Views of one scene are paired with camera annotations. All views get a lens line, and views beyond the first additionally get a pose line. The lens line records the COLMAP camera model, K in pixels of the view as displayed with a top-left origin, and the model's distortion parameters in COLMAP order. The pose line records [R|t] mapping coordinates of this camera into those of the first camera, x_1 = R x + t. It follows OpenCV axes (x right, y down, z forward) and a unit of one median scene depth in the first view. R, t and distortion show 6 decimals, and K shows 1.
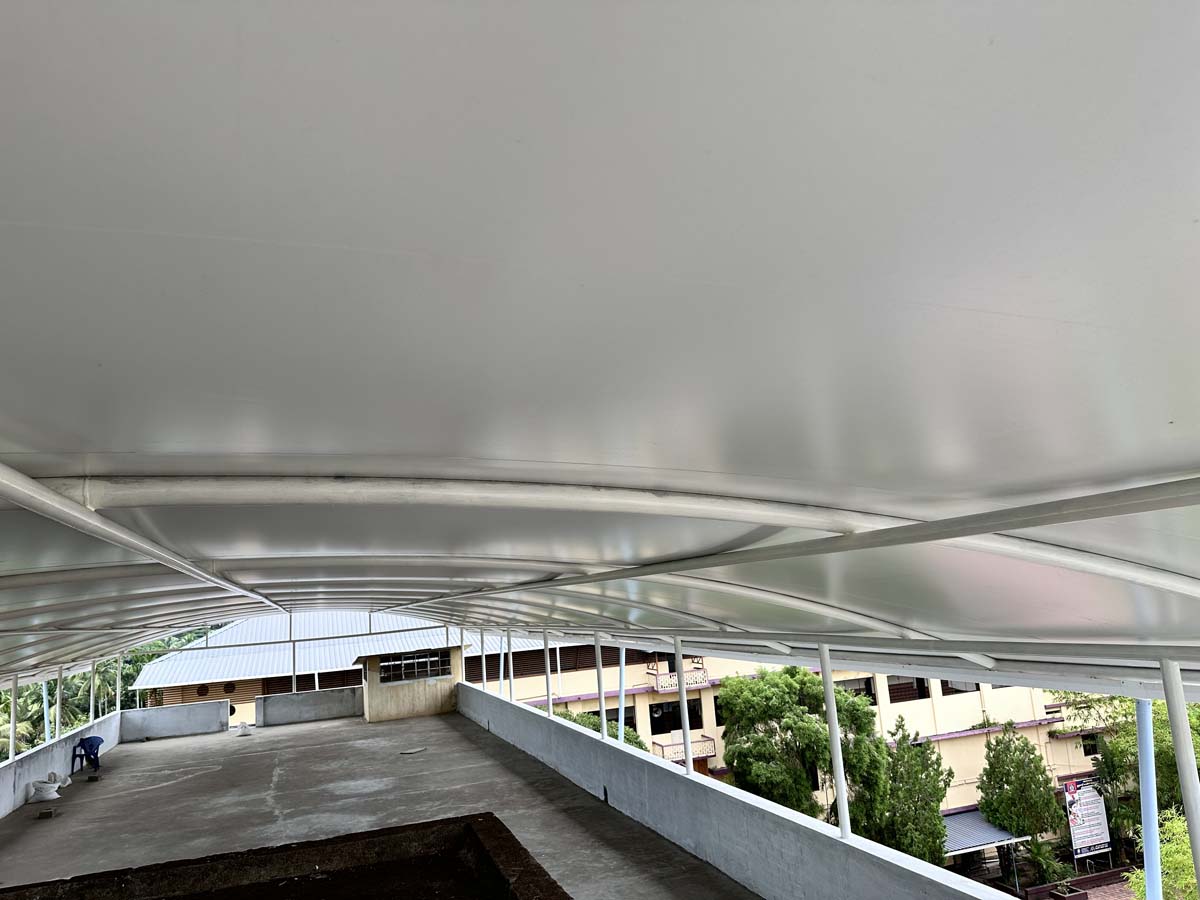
lens RADIAL K [[853.9, 0, 603.1], [0, 853.9, 434.6], [0, 0, 1]] dist [0.040529, -0.052723]
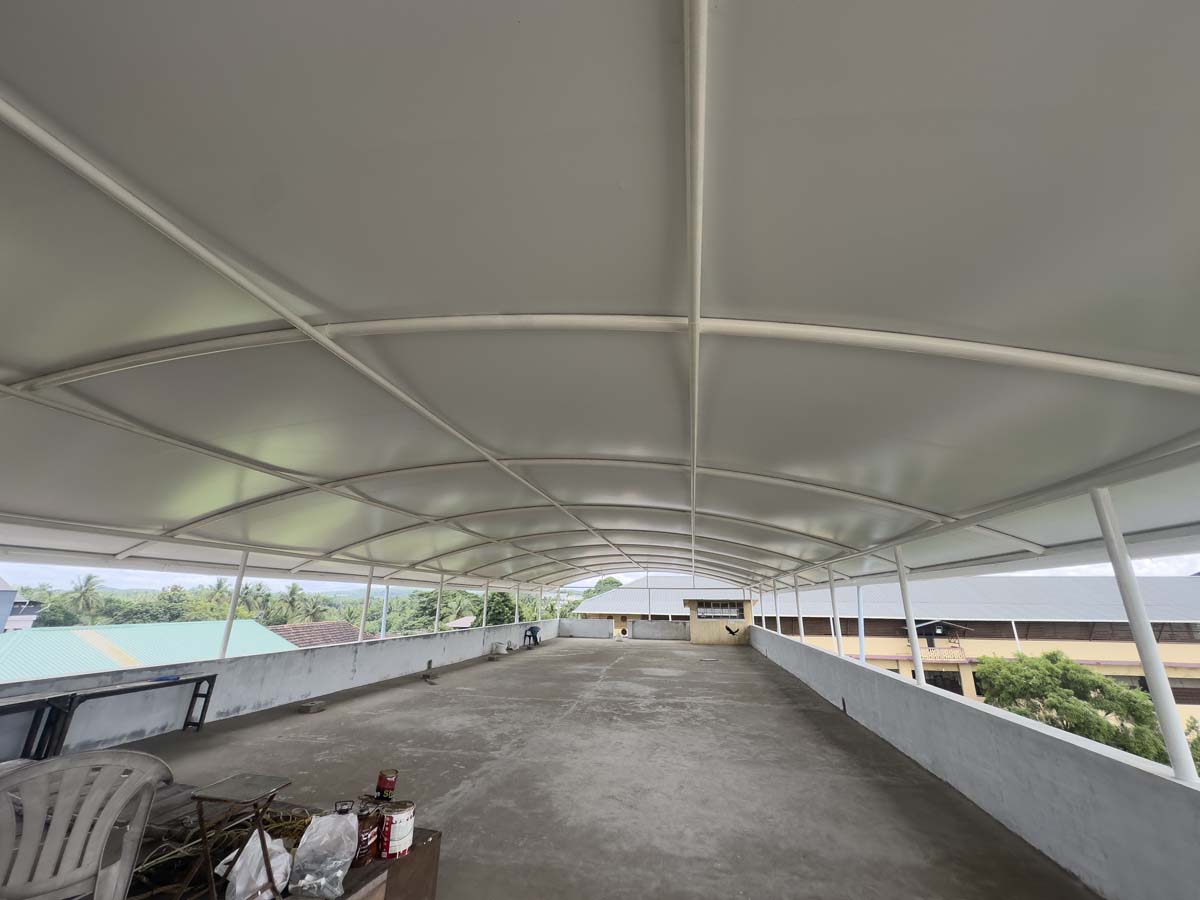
lens RADIAL K [[486.9, 0, 600.0], [0, 486.9, 450.0], [0, 0, 1]] dist [-0.000585, 0.000943]
pose [[0.872767, -0.056383, -0.484870, 0.020339], [0.009098, 0.995013, -0.099328, 0.056595], [0.488053, 0.082279, 0.868927, 0.100391]]
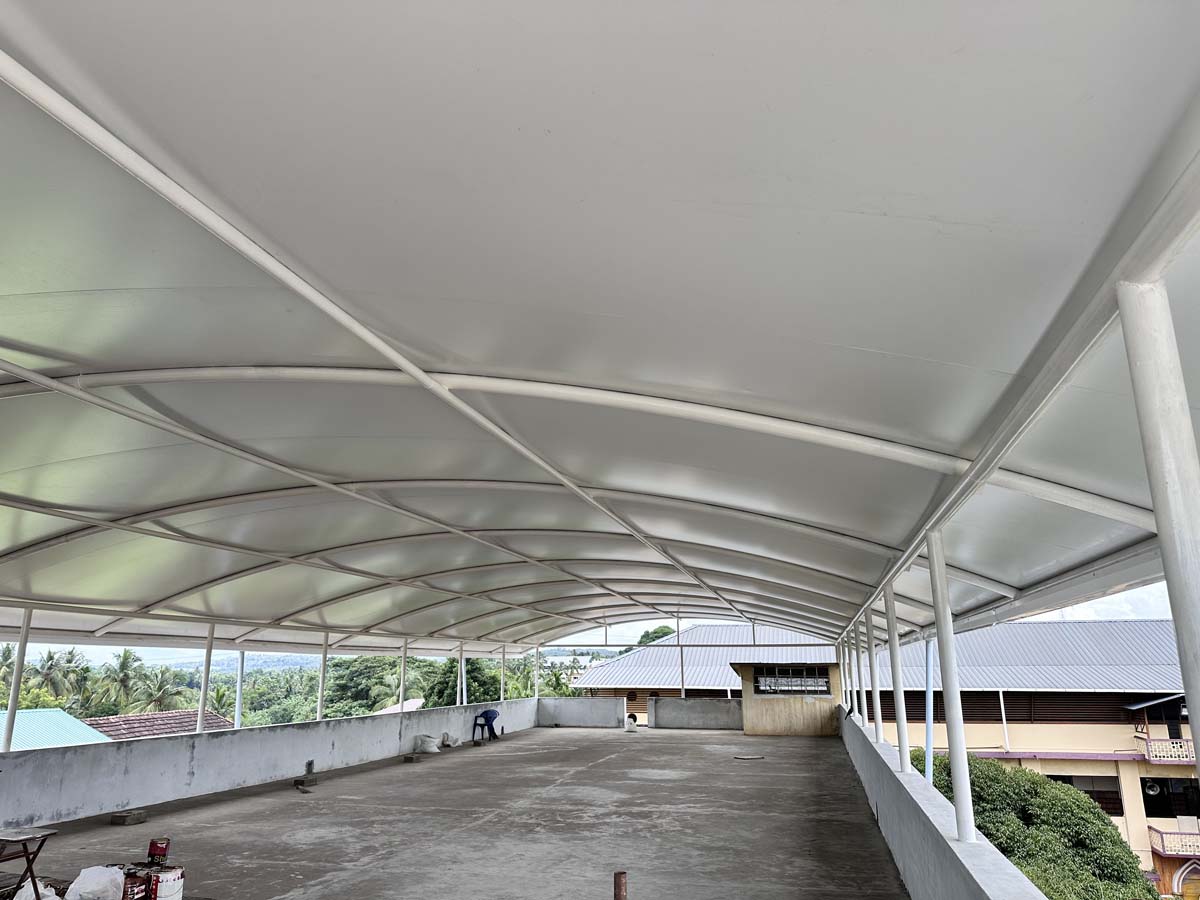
lens RADIAL K [[853.9, 0, 603.1], [0, 853.9, 434.6], [0, 0, 1]] dist [0.040529, -0.052723]
pose [[0.846065, -0.065770, -0.529007, 0.090236], [0.034799, 0.997057, -0.068306, 0.047036], [0.531943, 0.039382, 0.845864, 0.073698]]
